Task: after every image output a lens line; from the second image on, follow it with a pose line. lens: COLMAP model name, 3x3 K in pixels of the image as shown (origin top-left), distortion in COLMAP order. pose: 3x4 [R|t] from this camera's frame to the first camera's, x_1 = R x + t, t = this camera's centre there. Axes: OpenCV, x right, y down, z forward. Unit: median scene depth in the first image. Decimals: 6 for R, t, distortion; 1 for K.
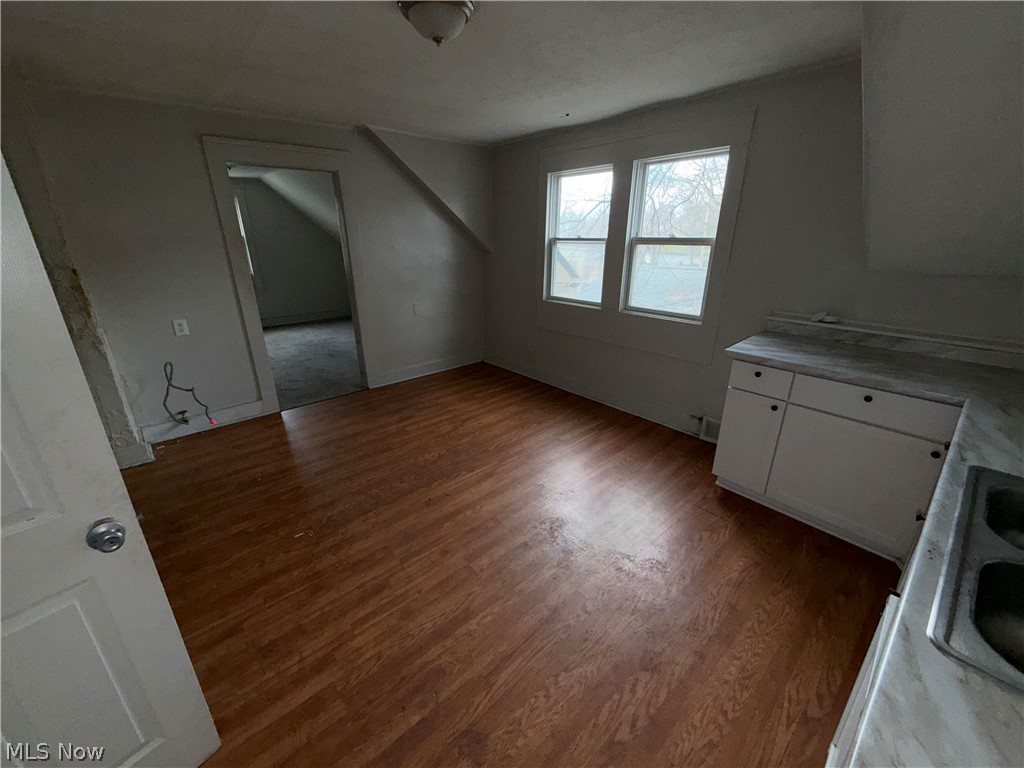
lens RADIAL K [[419.1, 0, 512.0], [0, 419.1, 384.0], [0, 0, 1]] dist [0.011010, -0.011422]
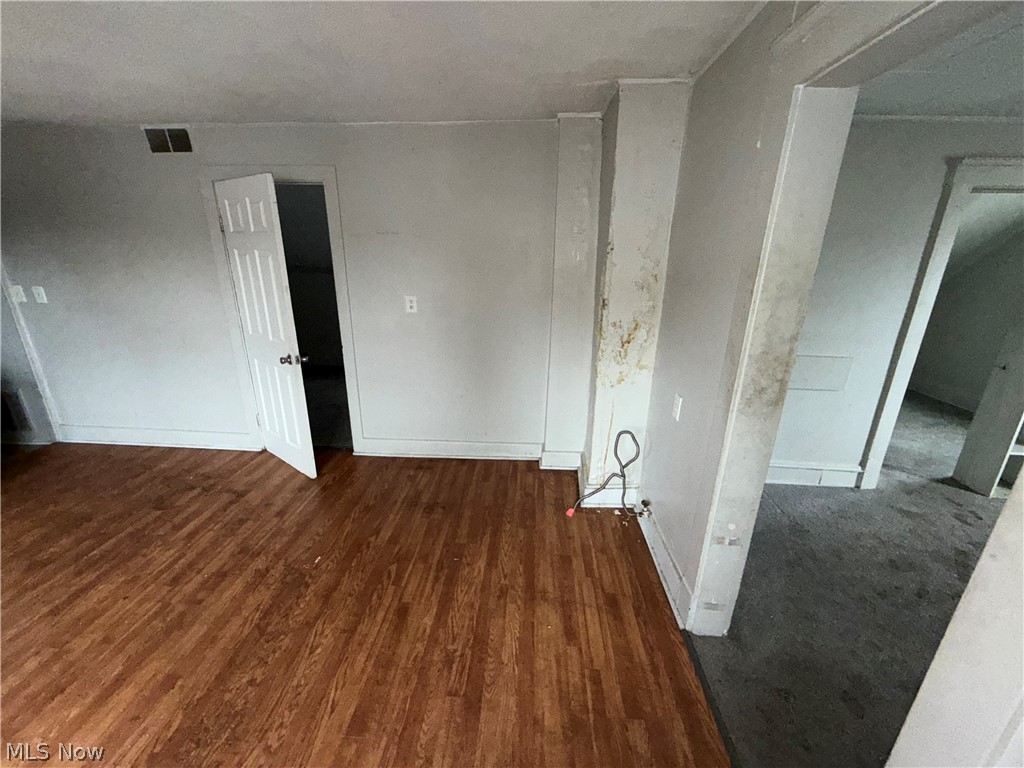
lens RADIAL K [[408.1, 0, 508.5], [0, 408.1, 384.5], [0, 0, 1]] dist [0.002432, -0.000239]
pose [[-0.697842, 0.211918, -0.684184, -0.274602], [-0.260470, 0.814741, 0.518027, -0.637027], [0.667212, 0.539710, -0.513362, 1.707866]]
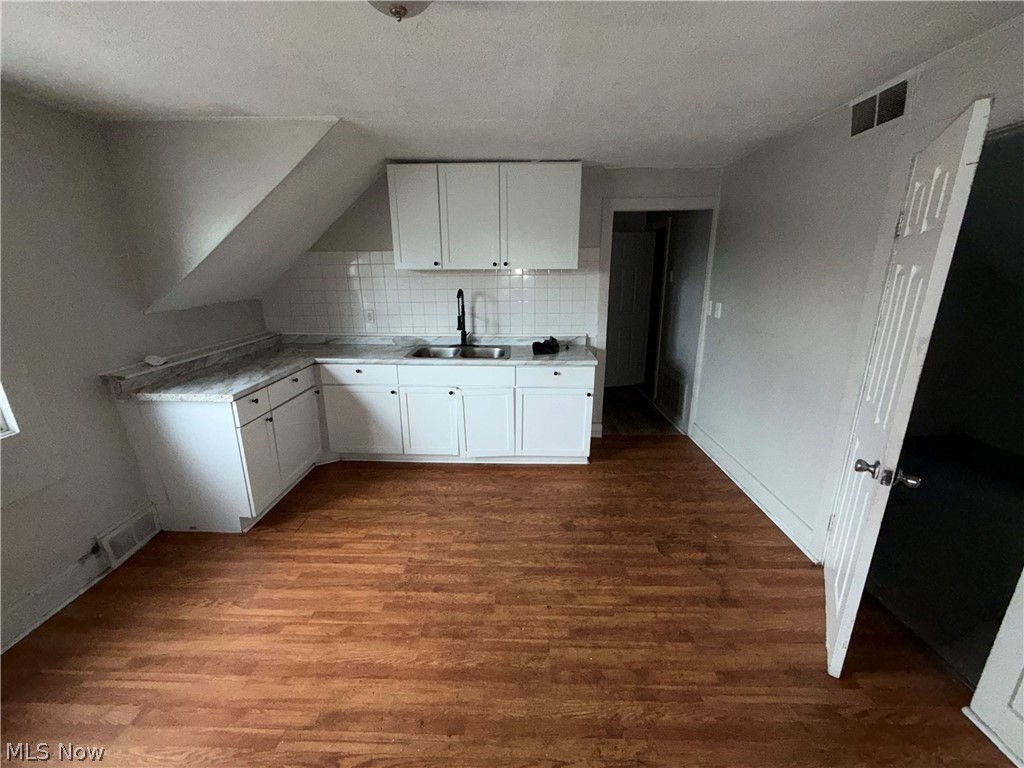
lens RADIAL K [[408.1, 0, 508.5], [0, 408.1, 384.5], [0, 0, 1]] dist [0.002432, -0.000239]
pose [[-0.740580, -0.172028, 0.649574, -0.656608], [0.247158, 0.829176, 0.501378, -0.467266], [-0.624863, 0.531858, -0.571553, 1.243312]]
